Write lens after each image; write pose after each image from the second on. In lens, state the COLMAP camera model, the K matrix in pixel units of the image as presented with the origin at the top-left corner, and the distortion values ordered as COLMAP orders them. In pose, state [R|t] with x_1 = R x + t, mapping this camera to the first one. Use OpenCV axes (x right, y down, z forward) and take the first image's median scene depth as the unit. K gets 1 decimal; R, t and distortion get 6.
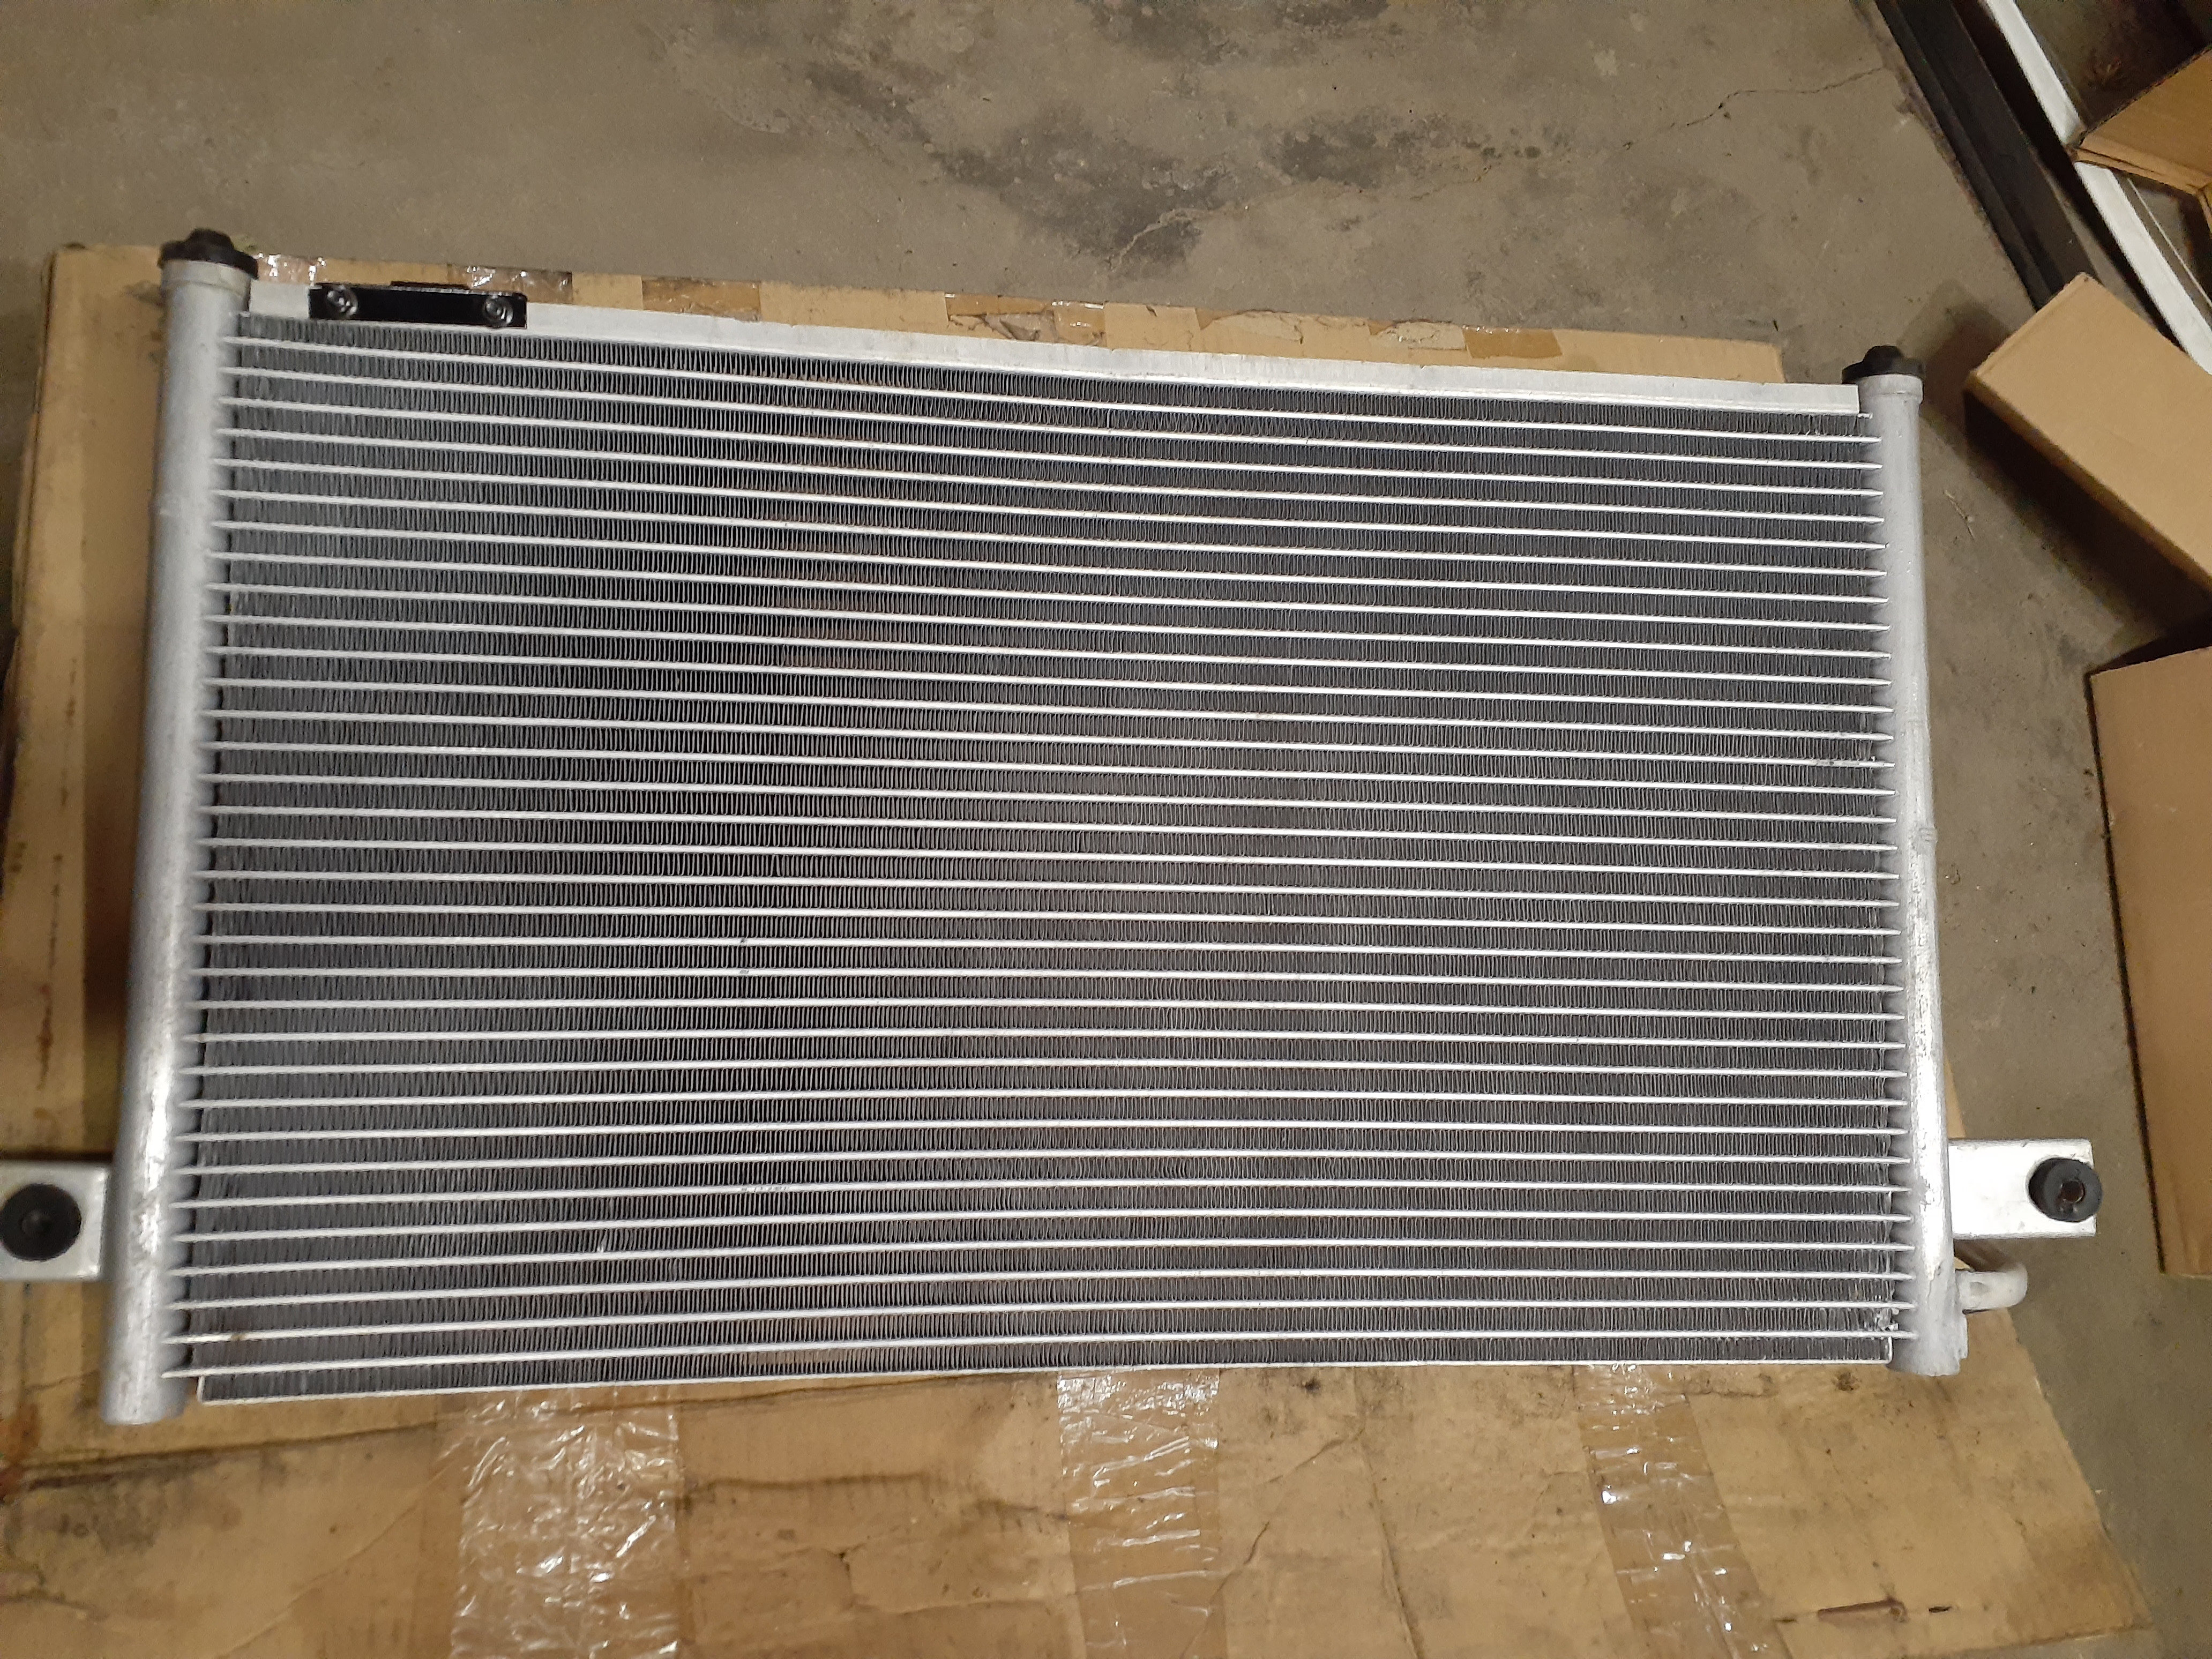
lens RADIAL K [[1762.1, 0, 1105.8], [0, 1762.1, 823.8], [0, 0, 1]] dist [-0.015196, -0.020927]
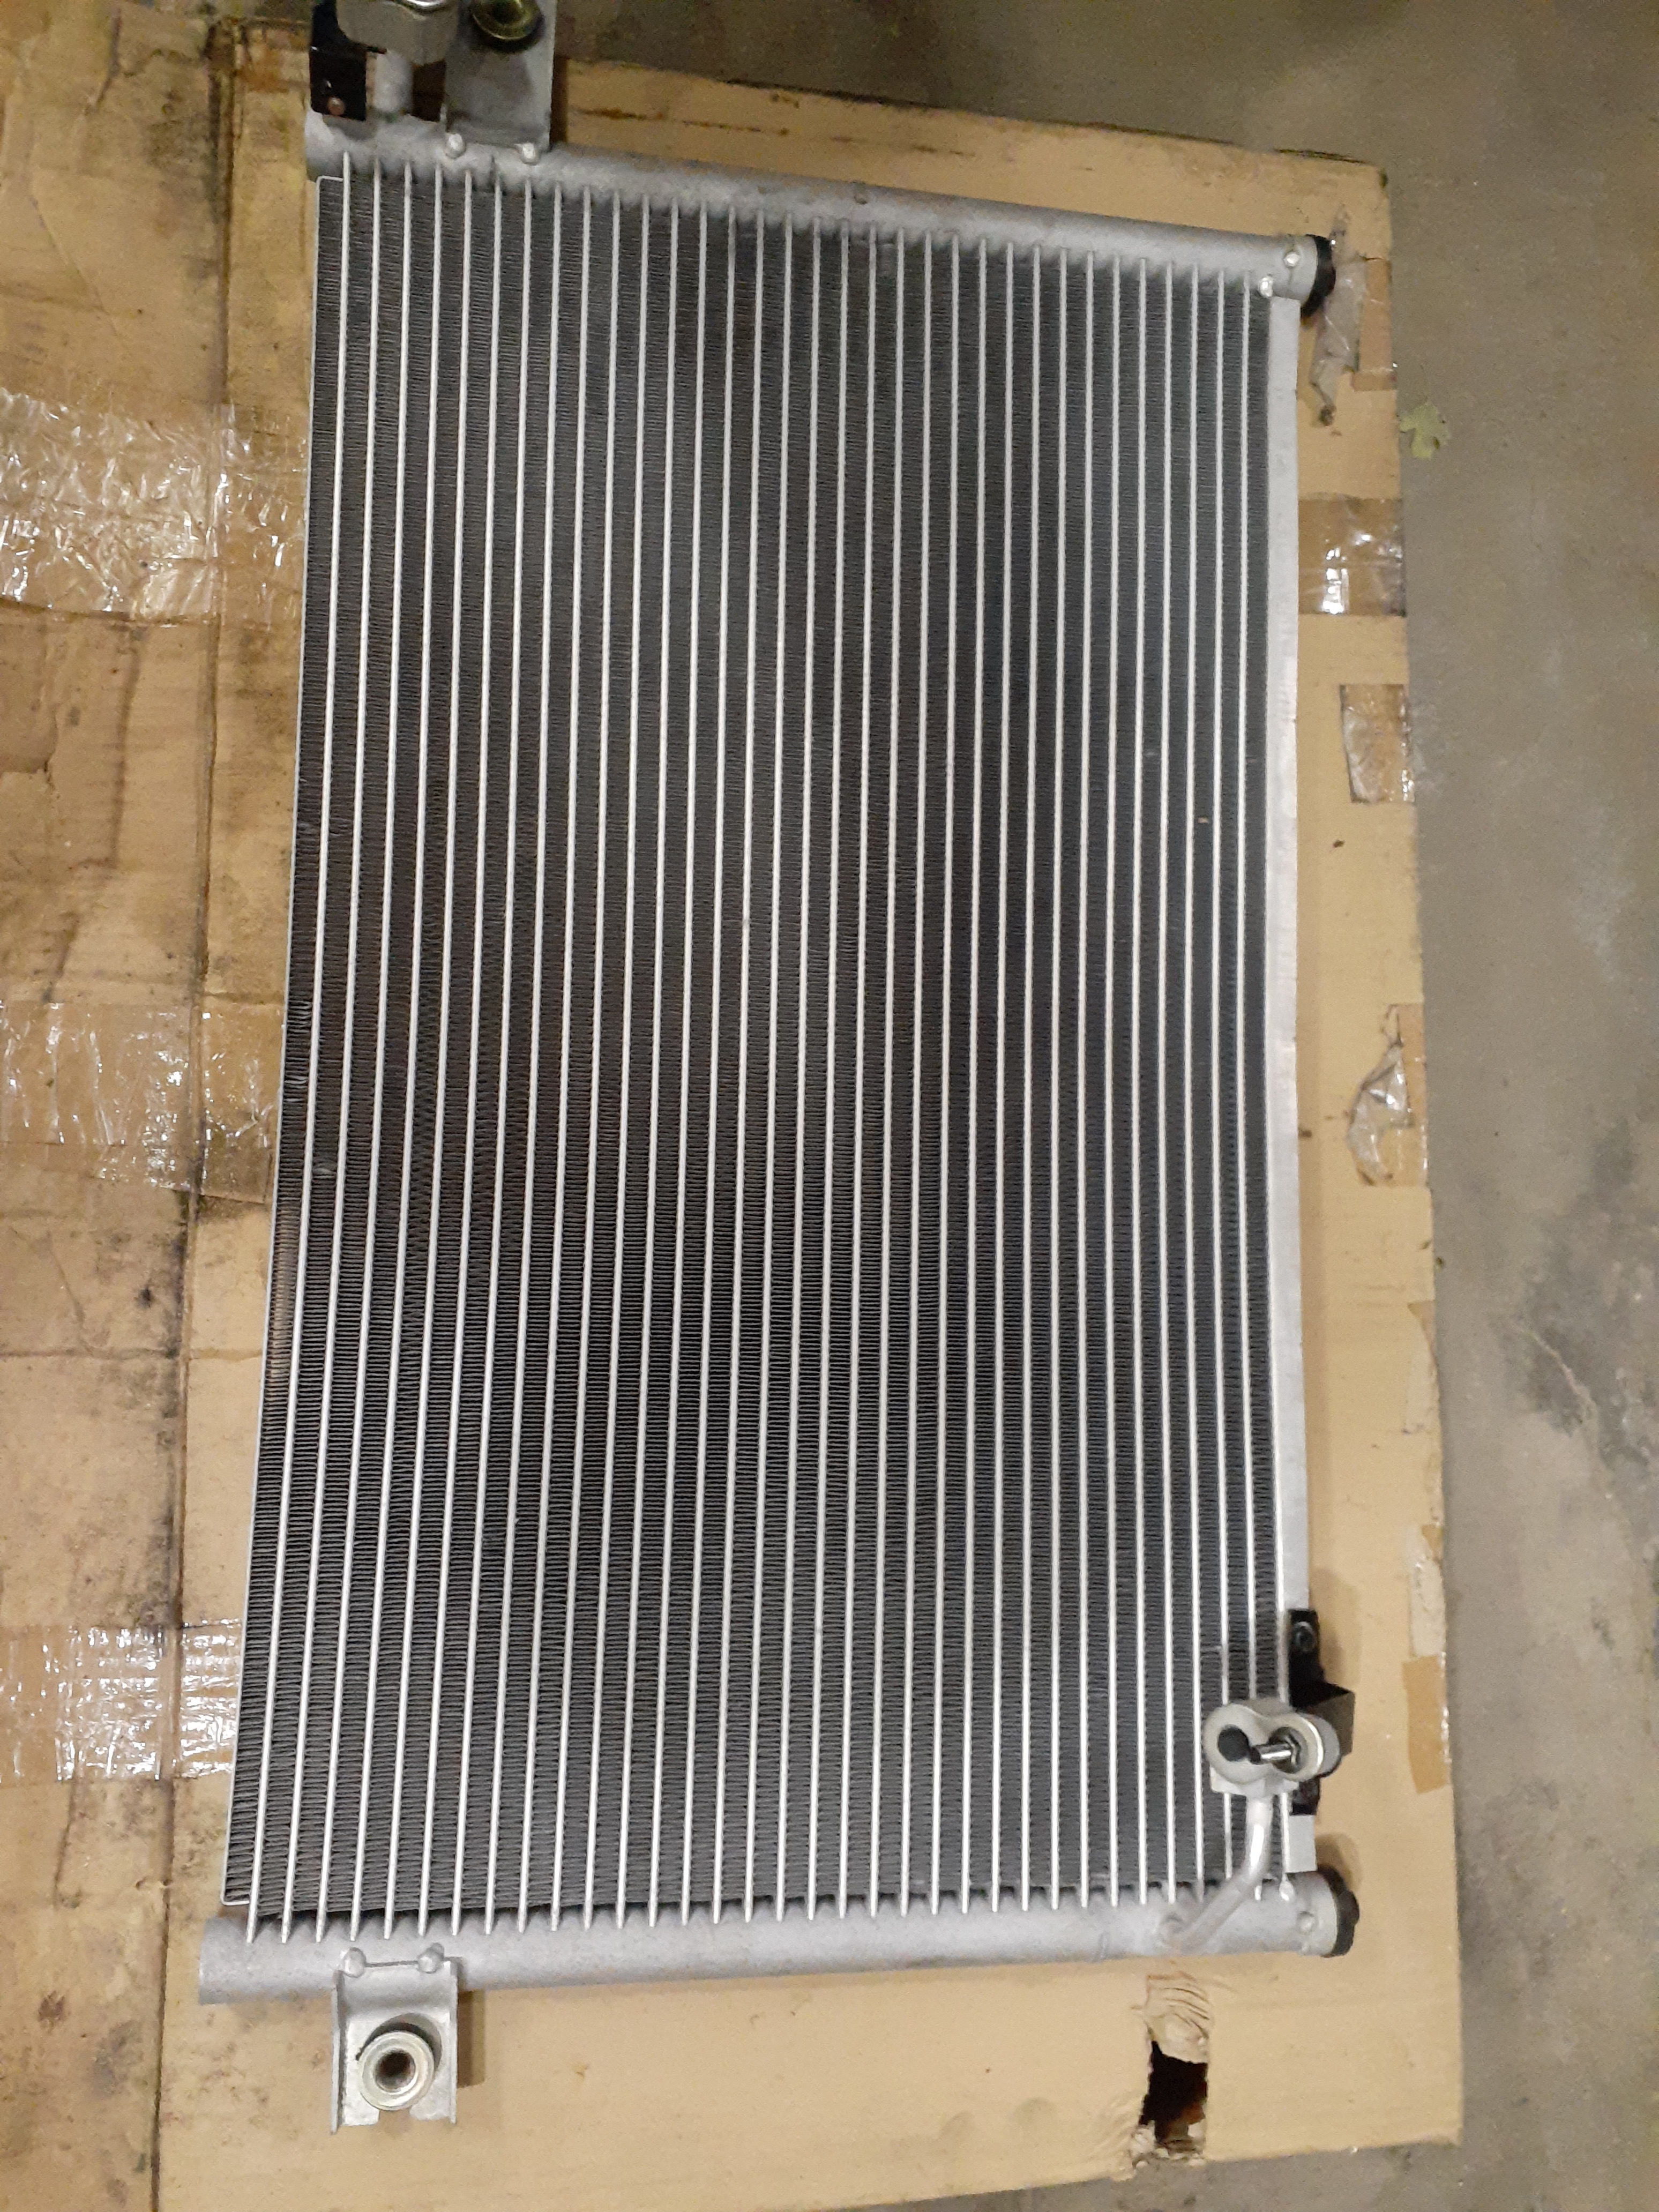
lens RADIAL K [[1762.1, 0, 832.8], [0, 1762.1, 1119.2], [0, 0, 1]] dist [-0.015196, -0.020927]
pose [[-0.045107, 0.933729, -0.355127, 0.219165], [-0.992316, -0.000879, 0.123729, -0.087738], [0.115217, 0.357979, 0.926594, 0.124073]]
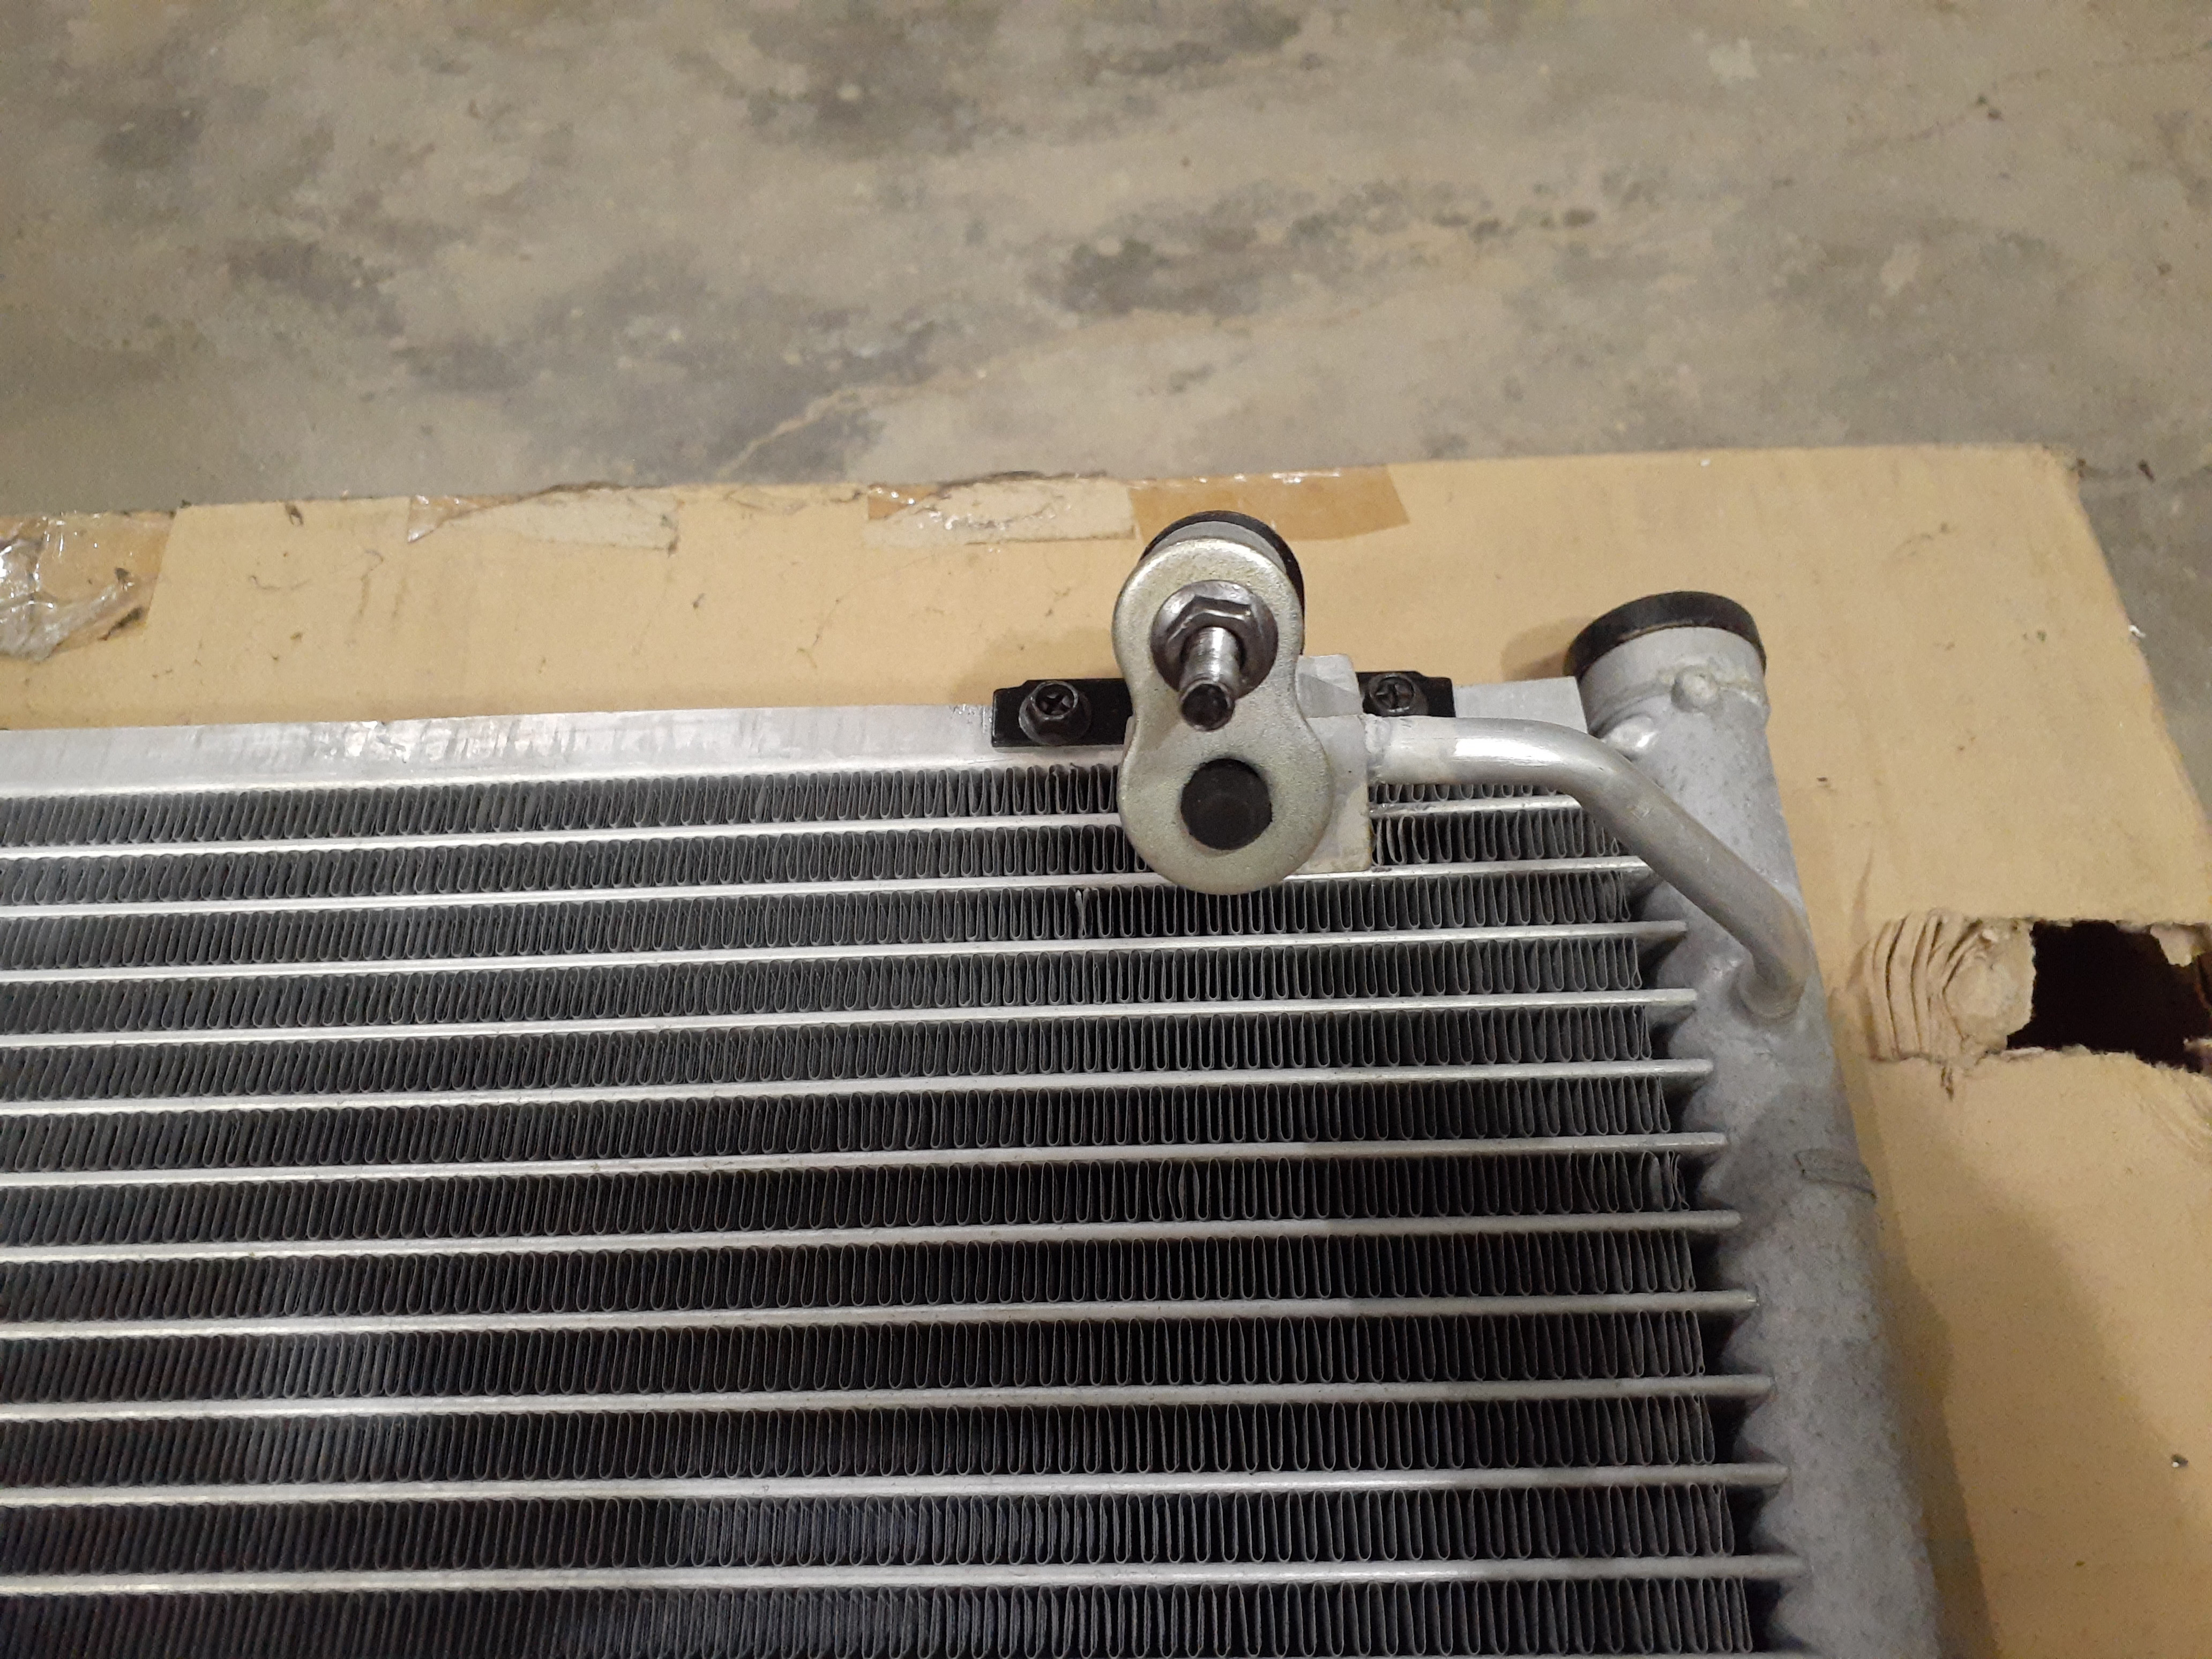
lens RADIAL K [[1762.1, 0, 1108.9], [0, 1762.1, 822.0], [0, 0, 1]] dist [-0.015196, -0.020927]
pose [[0.963794, -0.075569, -0.255717, 0.236771], [0.018778, 0.975856, -0.217606, -0.101238], [0.265987, 0.204926, 0.941943, 0.528490]]
